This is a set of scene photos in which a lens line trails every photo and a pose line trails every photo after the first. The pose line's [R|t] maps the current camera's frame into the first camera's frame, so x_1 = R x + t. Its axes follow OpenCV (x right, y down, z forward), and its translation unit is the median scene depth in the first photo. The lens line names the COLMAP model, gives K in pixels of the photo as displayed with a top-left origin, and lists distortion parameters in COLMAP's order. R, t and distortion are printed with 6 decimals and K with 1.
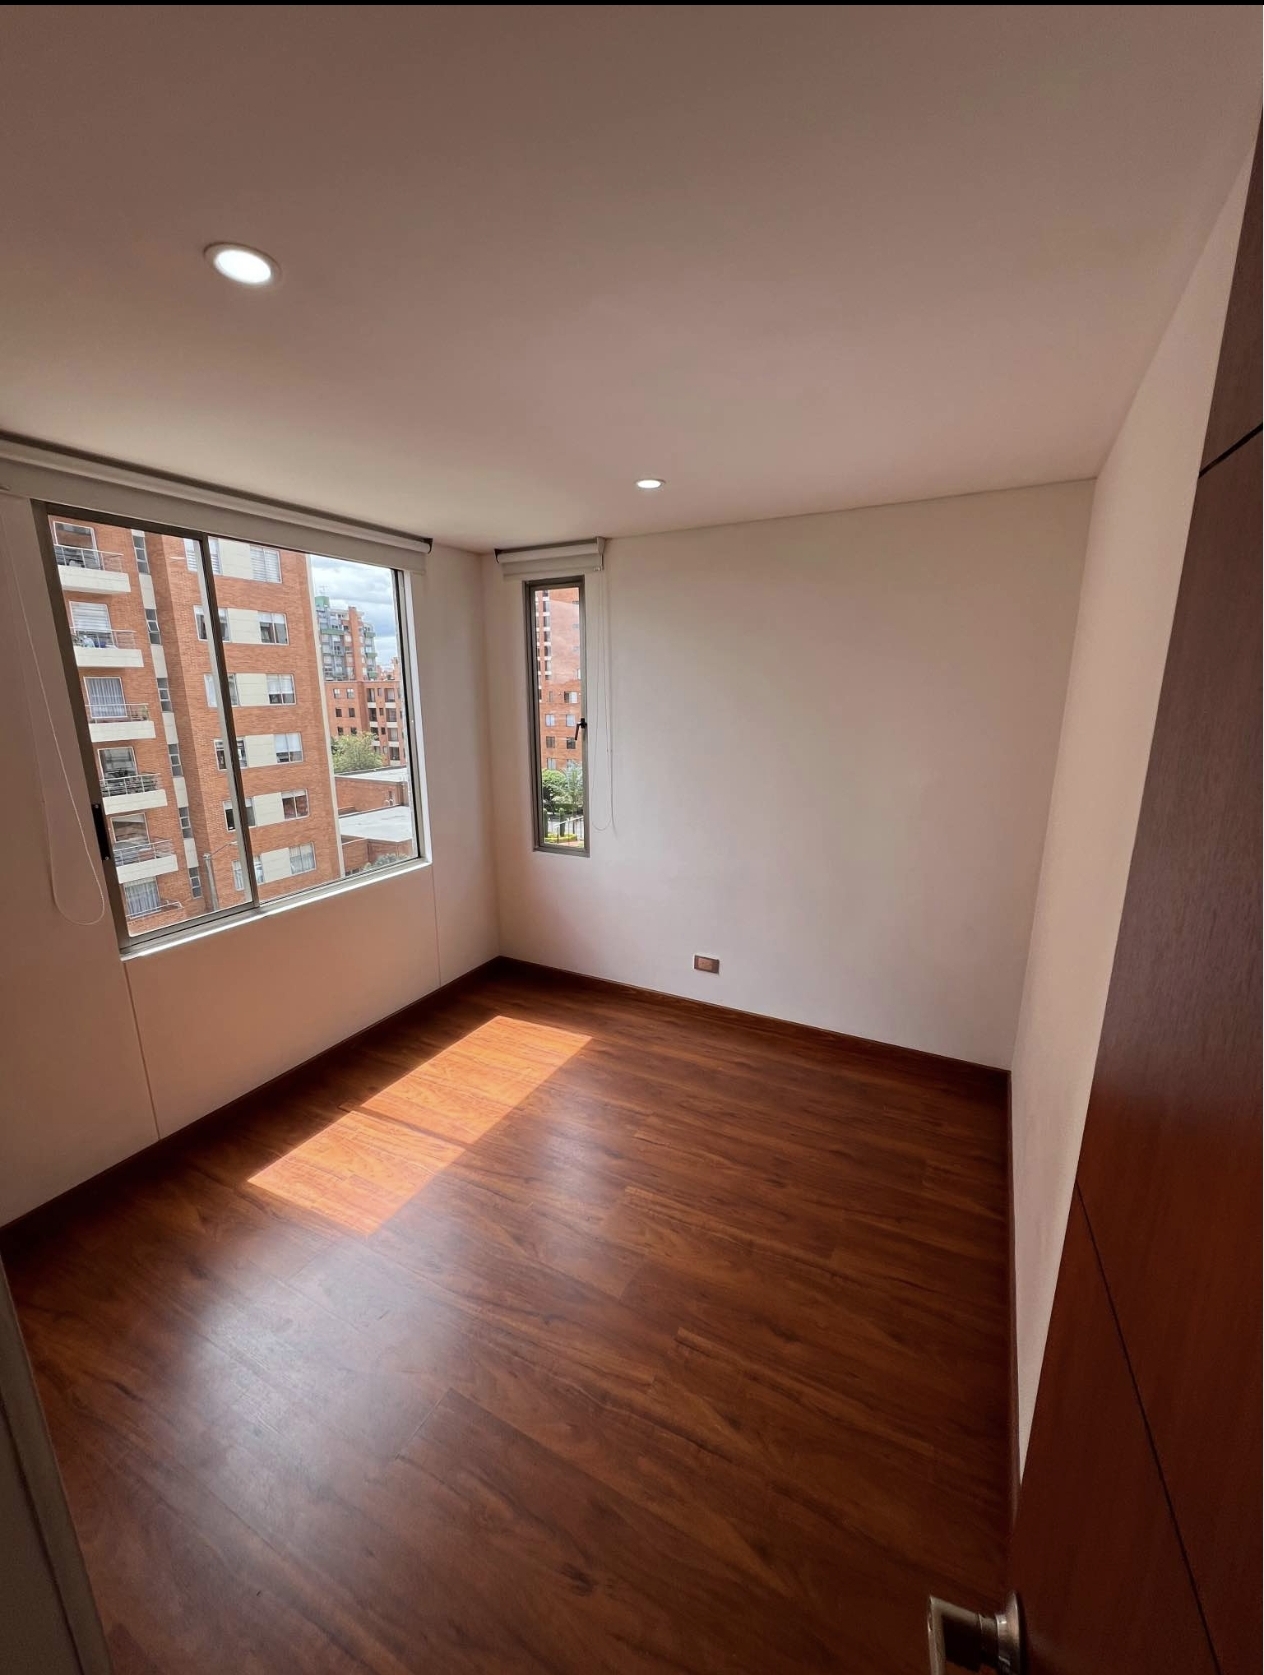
lens RADIAL K [[670.9, 0, 634.2], [0, 670.9, 845.2], [0, 0, 1]] dist [-0.000251, -0.000245]
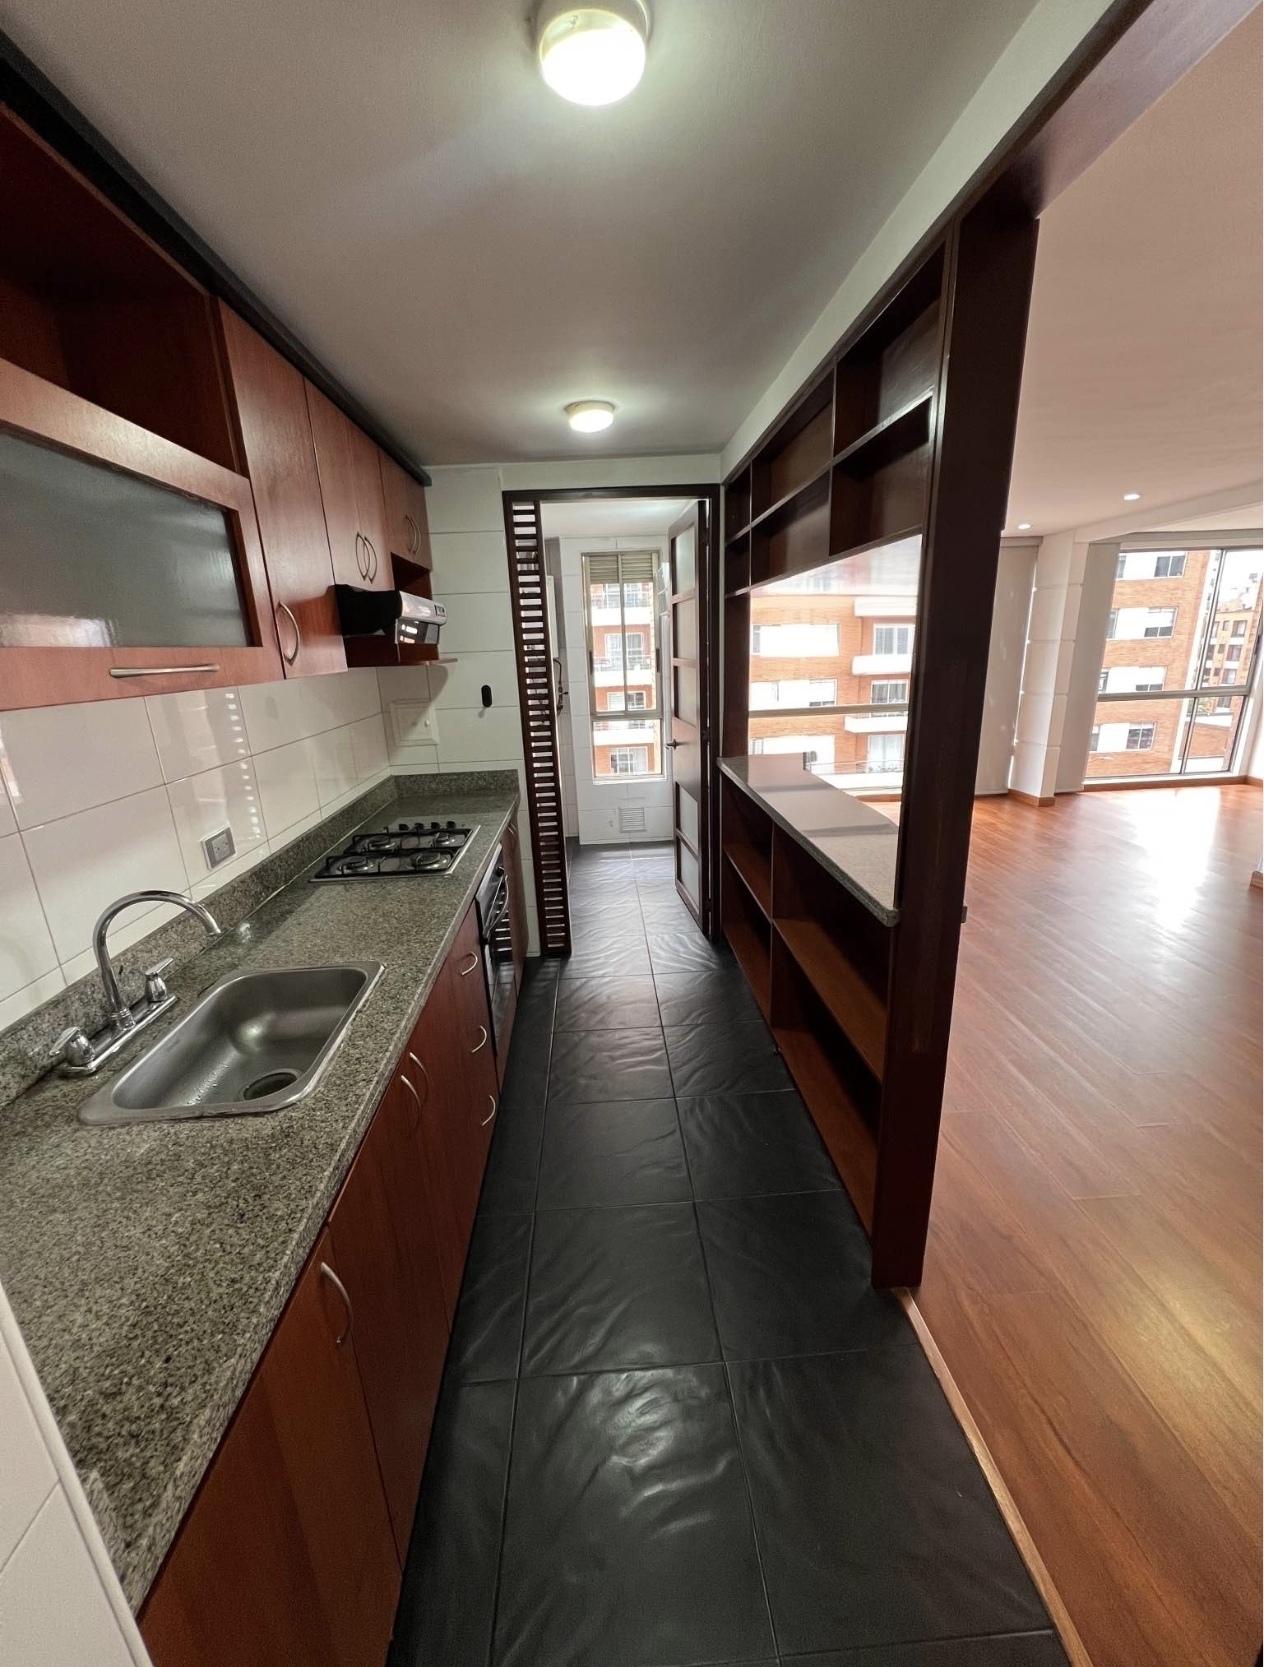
lens RADIAL K [[667.7, 0, 632.2], [0, 667.7, 834.0], [0, 0, 1]] dist [-0.000251, -0.000245]
pose [[0.514494, 0.221832, -0.828304, -0.024094], [-0.164142, 0.973574, 0.158781, 0.049591], [0.841637, 0.054268, 0.537309, -0.195835]]
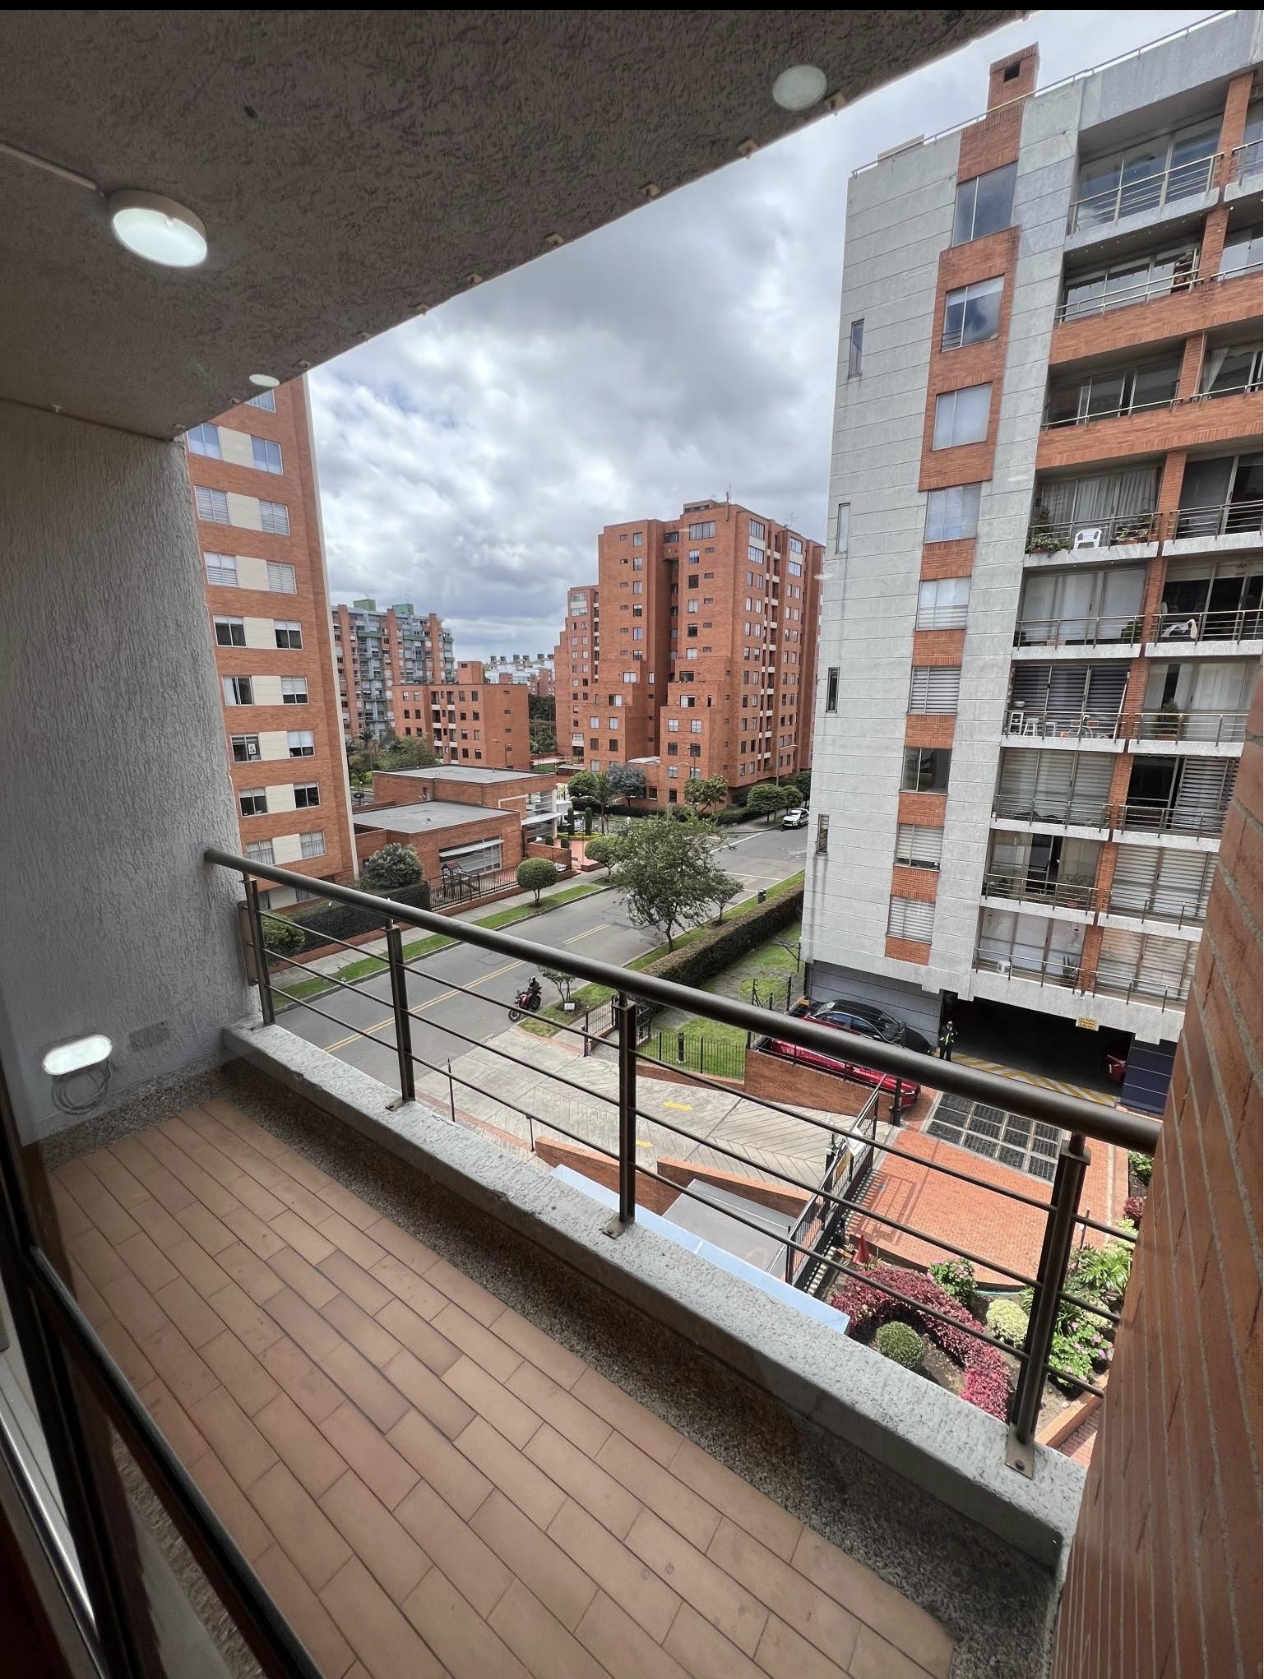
lens RADIAL K [[672.5, 0, 635.2], [0, 672.5, 850.6], [0, 0, 1]] dist [-0.000251, -0.000245]
pose [[0.991680, 0.032129, -0.124651, 0.166971], [-0.031978, 0.999483, 0.003211, 0.009054], [0.124689, 0.000802, 0.992195, -0.025124]]
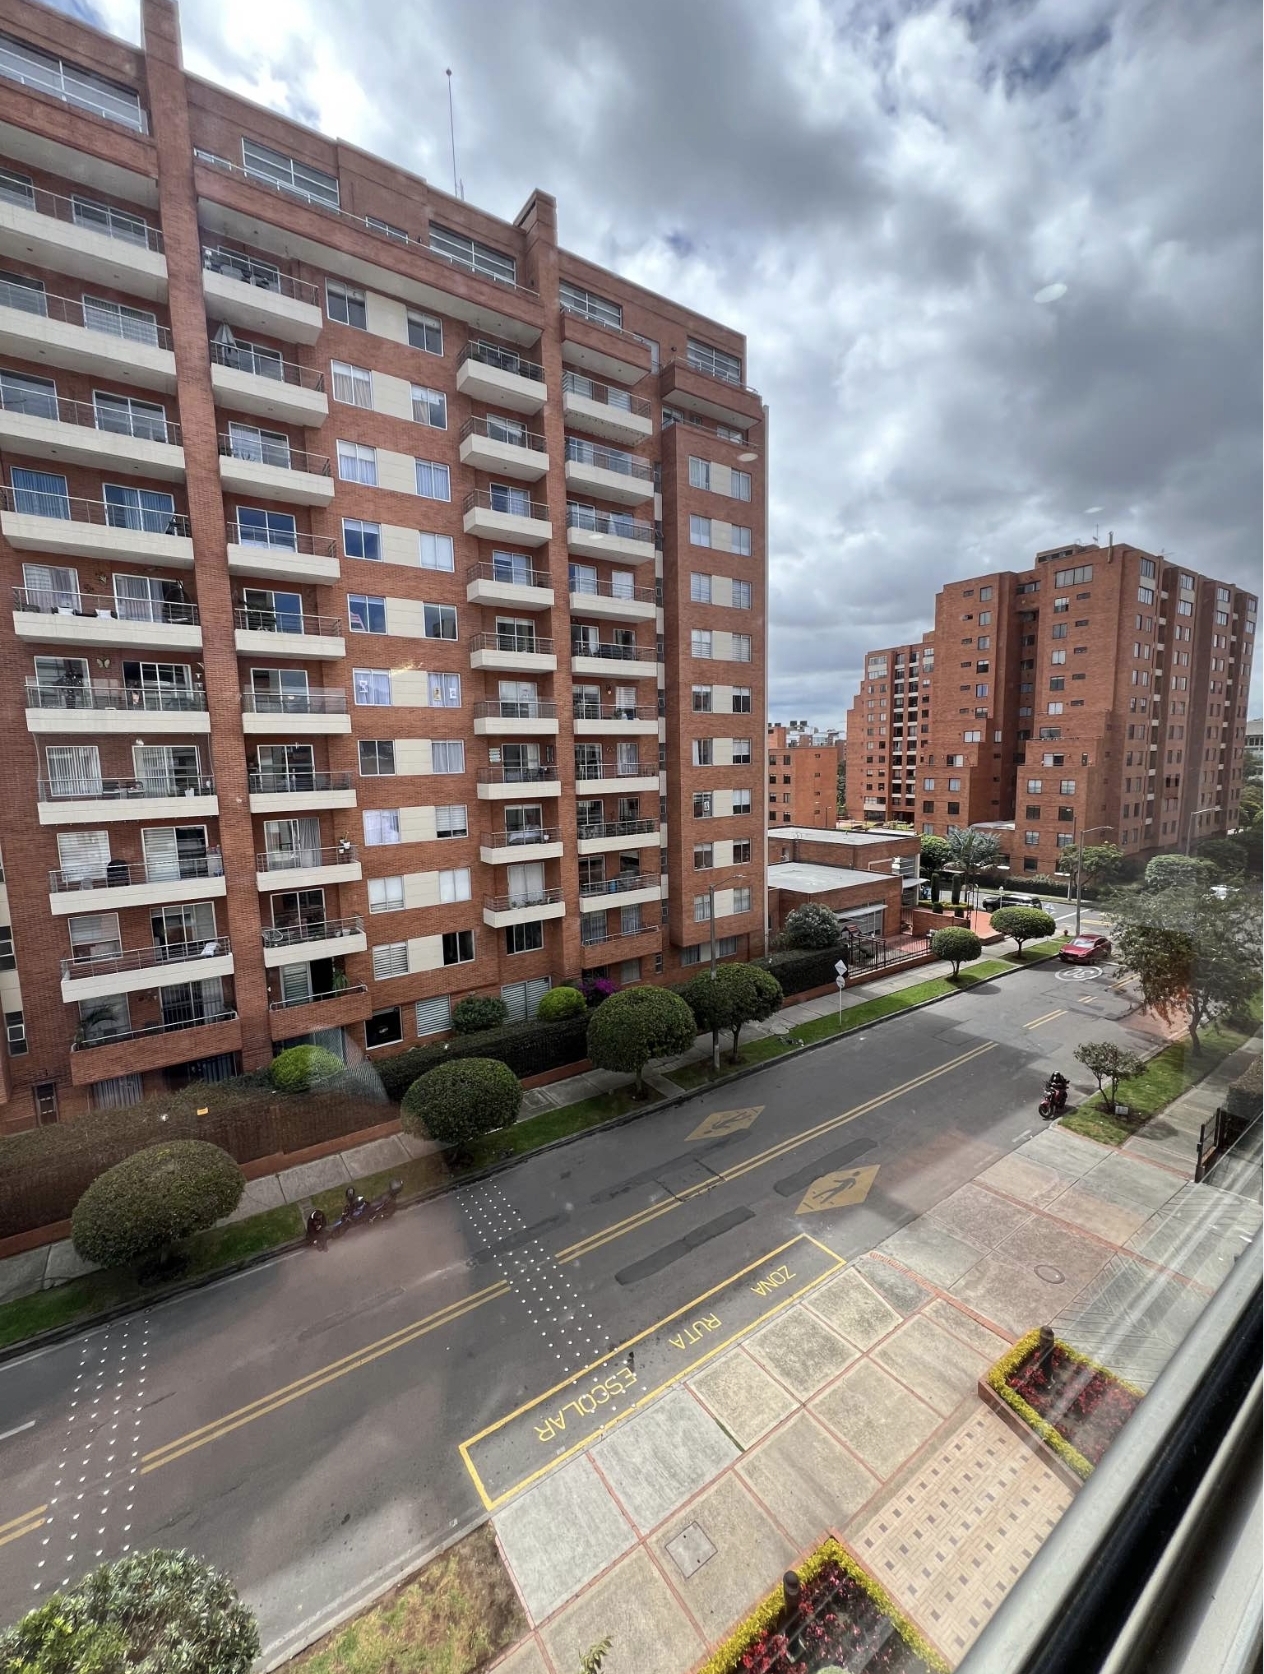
lens RADIAL K [[670.5, 0, 636.6], [0, 670.5, 838.2], [0, 0, 1]] dist [-0.000251, -0.000245]
pose [[0.891874, 0.038039, -0.450681, -0.155042], [-0.087774, 0.992070, -0.089966, 0.033875], [0.443685, 0.119796, 0.888140, -0.082720]]
